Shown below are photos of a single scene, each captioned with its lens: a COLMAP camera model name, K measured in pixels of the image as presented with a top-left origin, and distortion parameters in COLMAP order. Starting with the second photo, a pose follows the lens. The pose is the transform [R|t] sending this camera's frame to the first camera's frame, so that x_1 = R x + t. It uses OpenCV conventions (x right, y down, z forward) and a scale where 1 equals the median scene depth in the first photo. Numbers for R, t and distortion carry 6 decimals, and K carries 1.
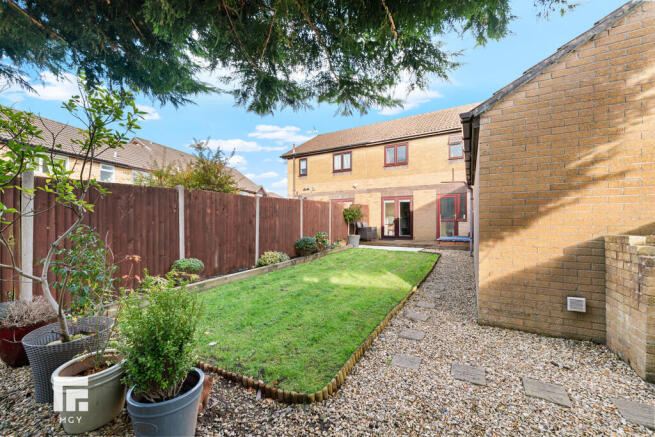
lens RADIAL K [[263.6, 0, 324.1], [0, 263.6, 221.9], [0, 0, 1]] dist [0.000609, -0.000071]
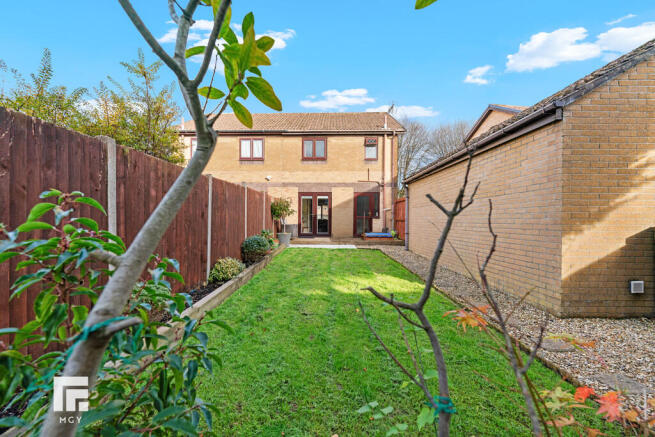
lens RADIAL K [[263.6, 0, 324.1], [0, 263.6, 221.9], [0, 0, 1]] dist [0.000609, -0.000071]
pose [[0.867743, 0.002172, 0.497009, -0.341794], [-0.005194, 0.999975, 0.004699, 0.012978], [-0.496986, -0.006659, 0.867733, 0.291513]]
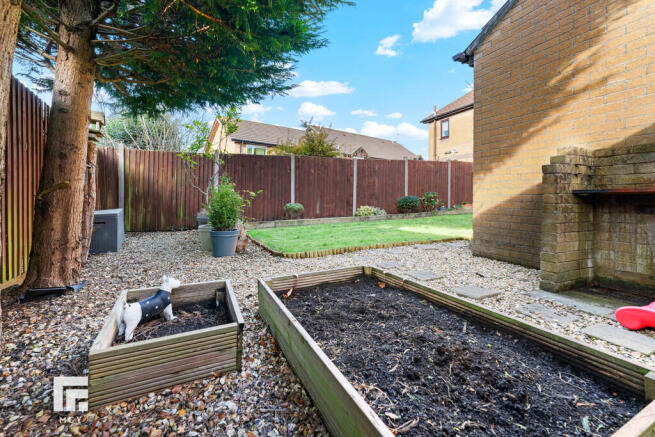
lens RADIAL K [[279.9, 0, 317.6], [0, 279.9, 195.0], [0, 0, 1]] dist [0.001435, 0.000224]
pose [[0.803556, -0.007817, -0.595178, 0.373881], [0.001943, 0.999943, -0.010510, 0.081615], [0.595226, 0.007289, 0.803525, -0.118815]]
